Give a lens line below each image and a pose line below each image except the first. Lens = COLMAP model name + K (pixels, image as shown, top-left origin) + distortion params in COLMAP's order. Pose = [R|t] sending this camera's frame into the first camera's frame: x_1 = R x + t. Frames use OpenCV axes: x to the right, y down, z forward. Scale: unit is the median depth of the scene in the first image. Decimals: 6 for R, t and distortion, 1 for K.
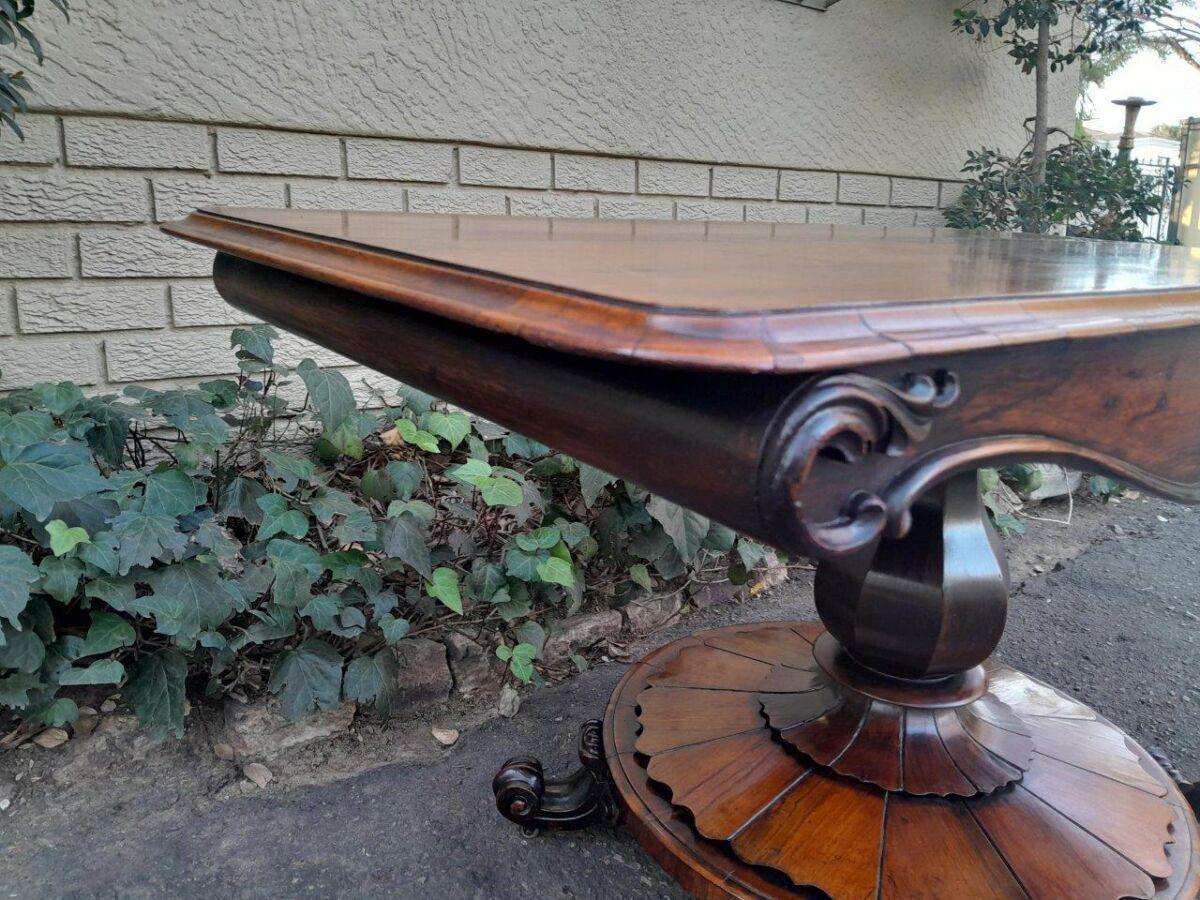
lens RADIAL K [[934.0, 0, 592.1], [0, 934.0, 439.1], [0, 0, 1]] dist [0.092853, -0.173538]
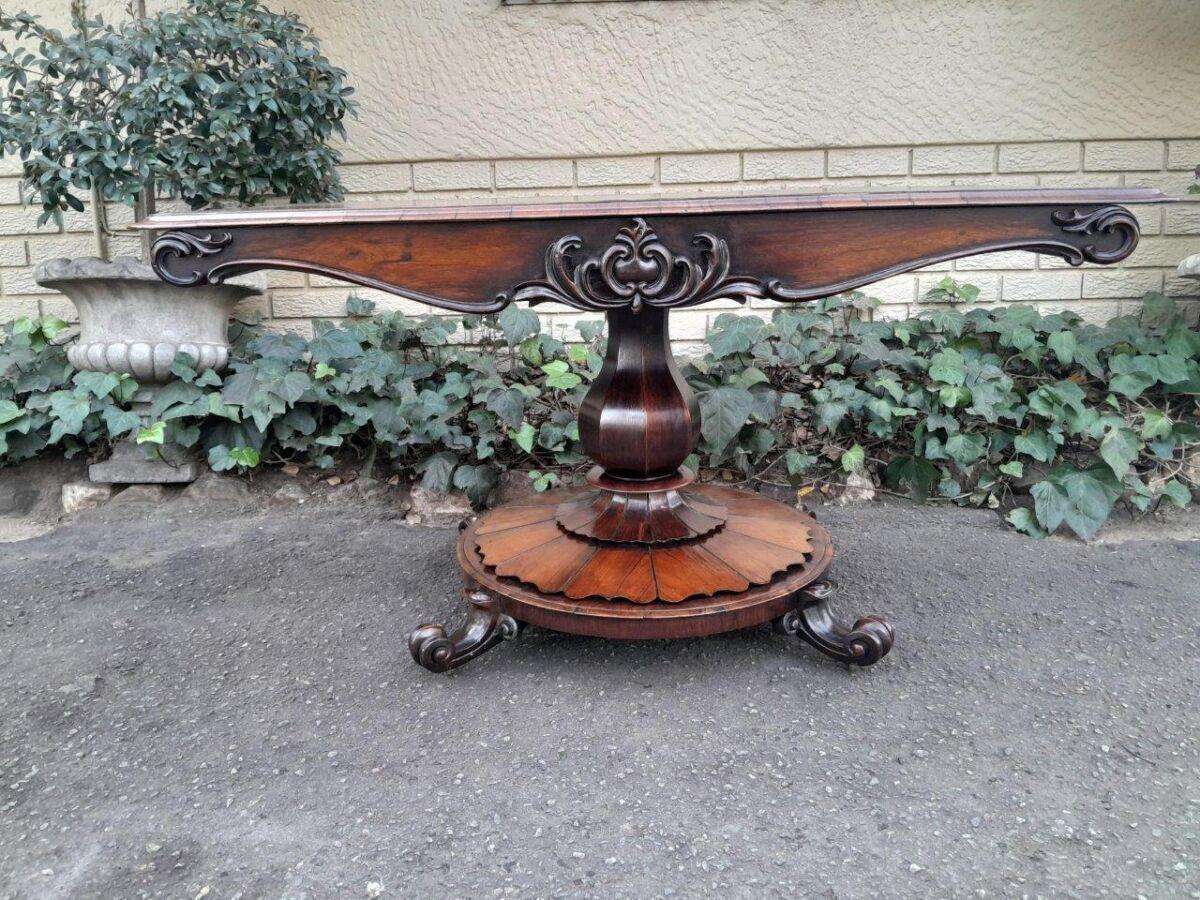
lens RADIAL K [[934.7, 0, 597.5], [0, 934.7, 436.6], [0, 0, 1]] dist [0.069012, -0.152499]
pose [[0.779243, 0.086702, -0.620696, 0.794892], [-0.096503, 0.995173, 0.017859, 0.101033], [0.619248, 0.045982, 0.783848, -0.152661]]
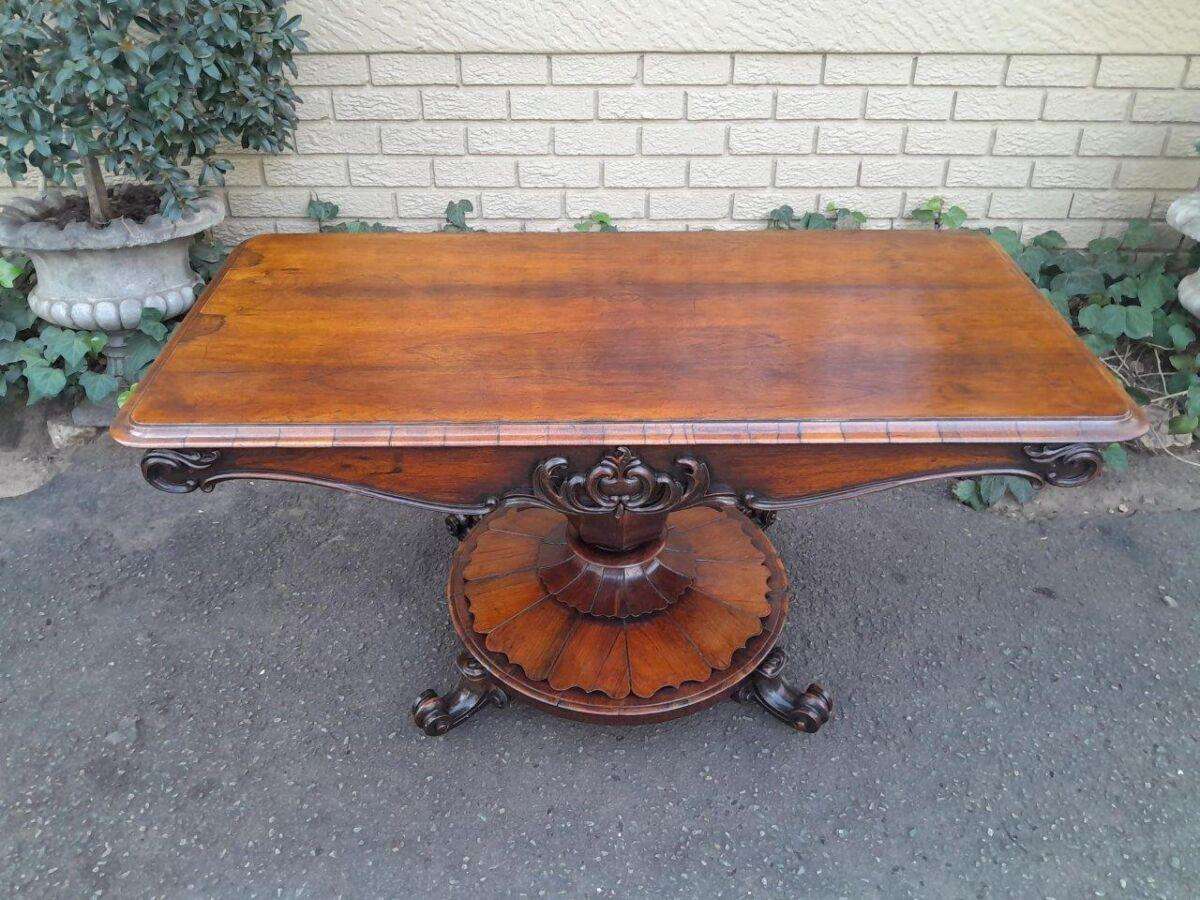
lens RADIAL K [[943.1, 0, 598.5], [0, 943.1, 431.7], [0, 0, 1]] dist [0.050727, -0.116618]
pose [[0.798746, 0.300137, -0.521461, 0.726577], [-0.112995, 0.926101, 0.359957, -0.338735], [0.590962, -0.228592, 0.773634, -0.162763]]
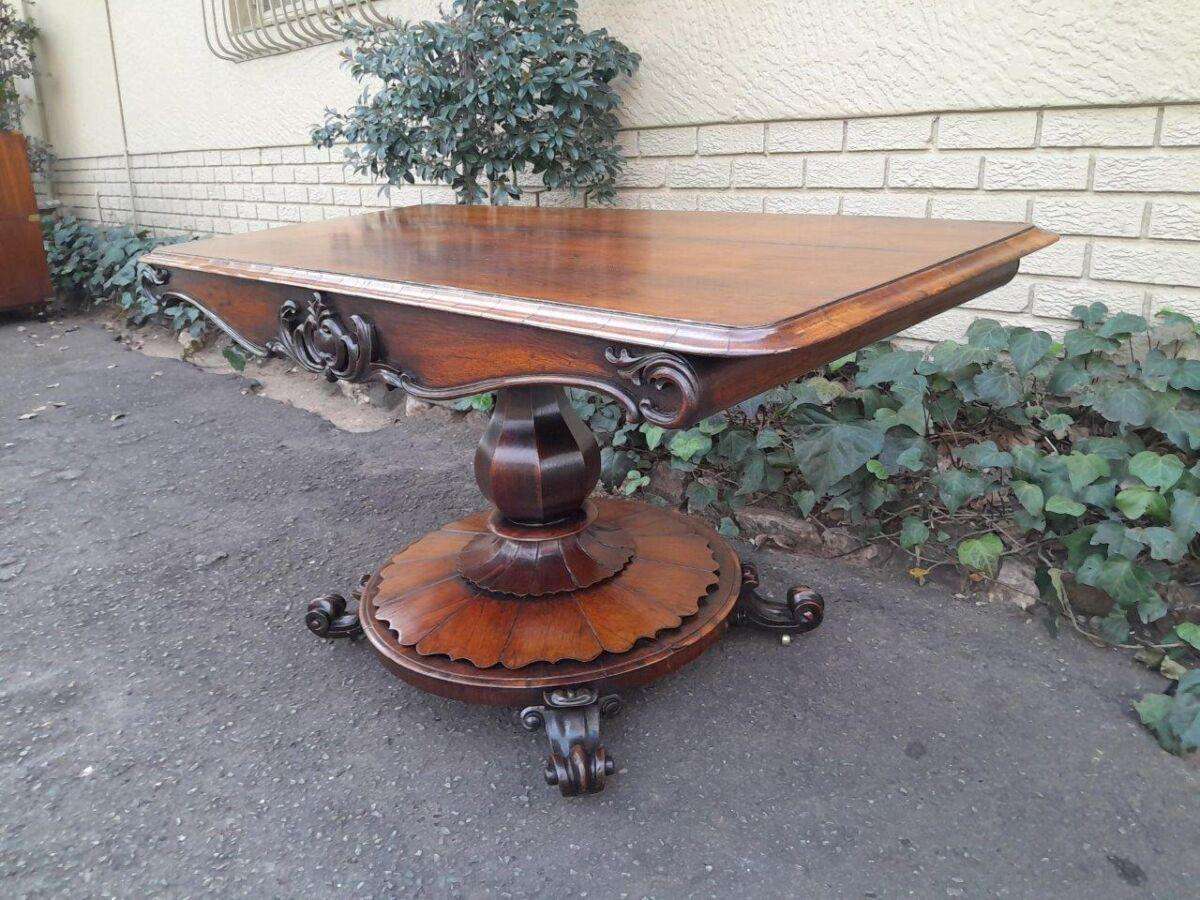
lens RADIAL K [[943.1, 0, 598.5], [0, 943.1, 431.7], [0, 0, 1]] dist [0.050727, -0.116618]
pose [[0.131854, 0.267939, -0.954371, 1.135512], [-0.180369, 0.953189, 0.242688, -0.176691], [0.974721, 0.140139, 0.174010, 0.533317]]
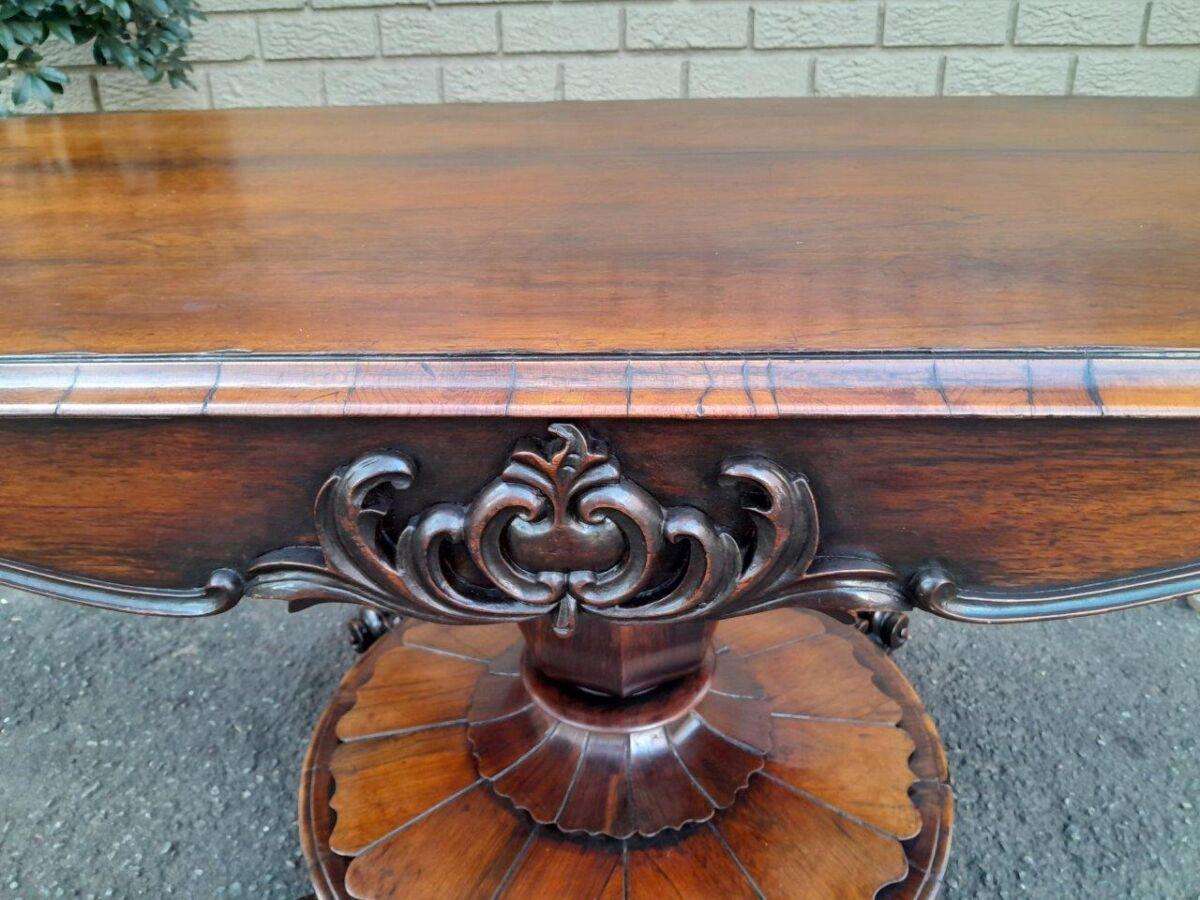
lens RADIAL K [[962.9, 0, 599.5], [0, 962.9, 434.7], [0, 0, 1]] dist [-0.030478, -0.000550]
pose [[0.757497, 0.252388, -0.602078, 0.518446], [-0.105466, 0.957443, 0.268664, -0.126841], [0.644263, -0.140014, 0.751879, 0.238427]]
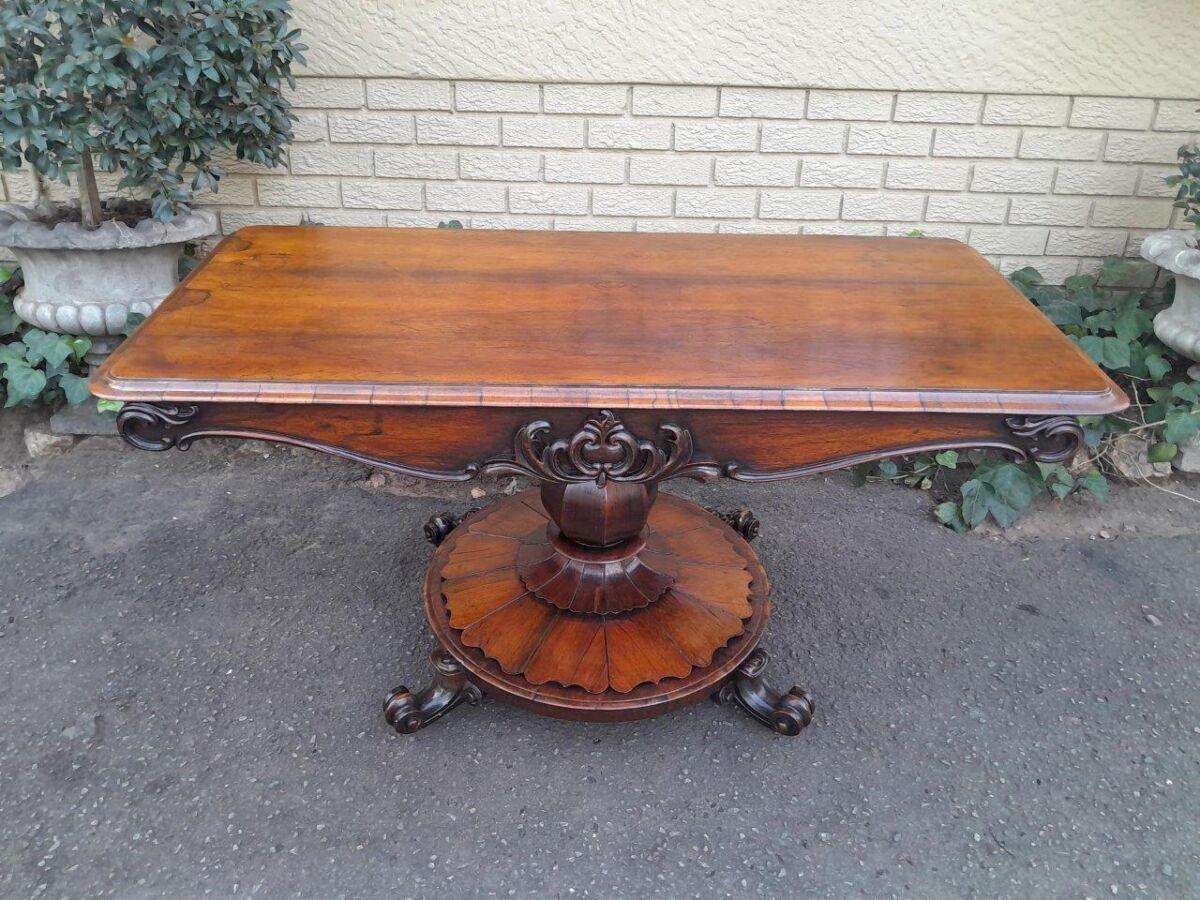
lens RADIAL K [[936.2, 0, 600.2], [0, 936.2, 432.1], [0, 0, 1]] dist [0.066336, -0.142934]
pose [[0.802472, 0.274008, -0.530055, 0.748795], [-0.137382, 0.949305, 0.282747, -0.252089], [0.580659, -0.154077, 0.799435, -0.170826]]
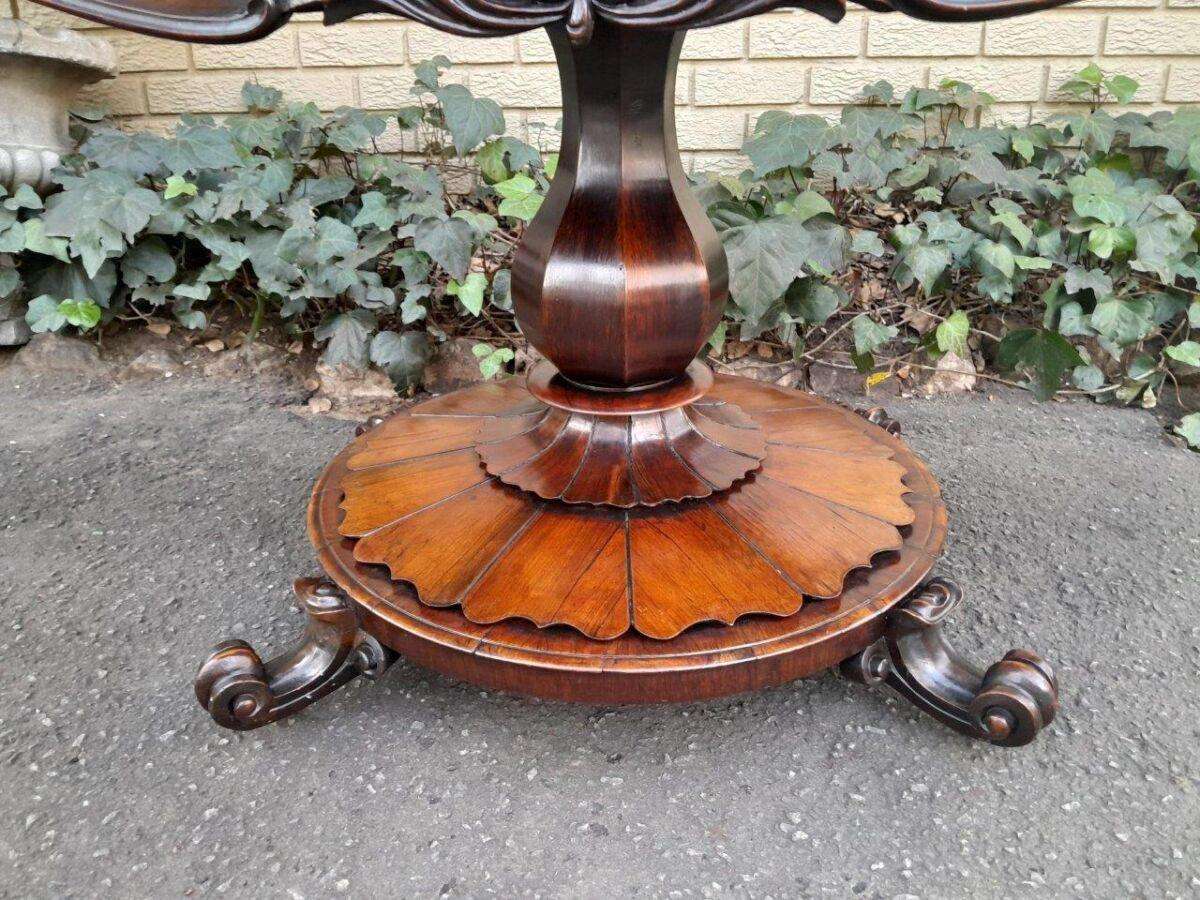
lens RADIAL K [[948.6, 0, 598.0], [0, 948.6, 434.8], [0, 0, 1]] dist [0.020364, -0.072583]
pose [[0.759136, 0.210814, -0.615849, 0.576116], [-0.112161, 0.974316, 0.195265, 0.076801], [0.641196, -0.079158, 0.763283, 0.196247]]
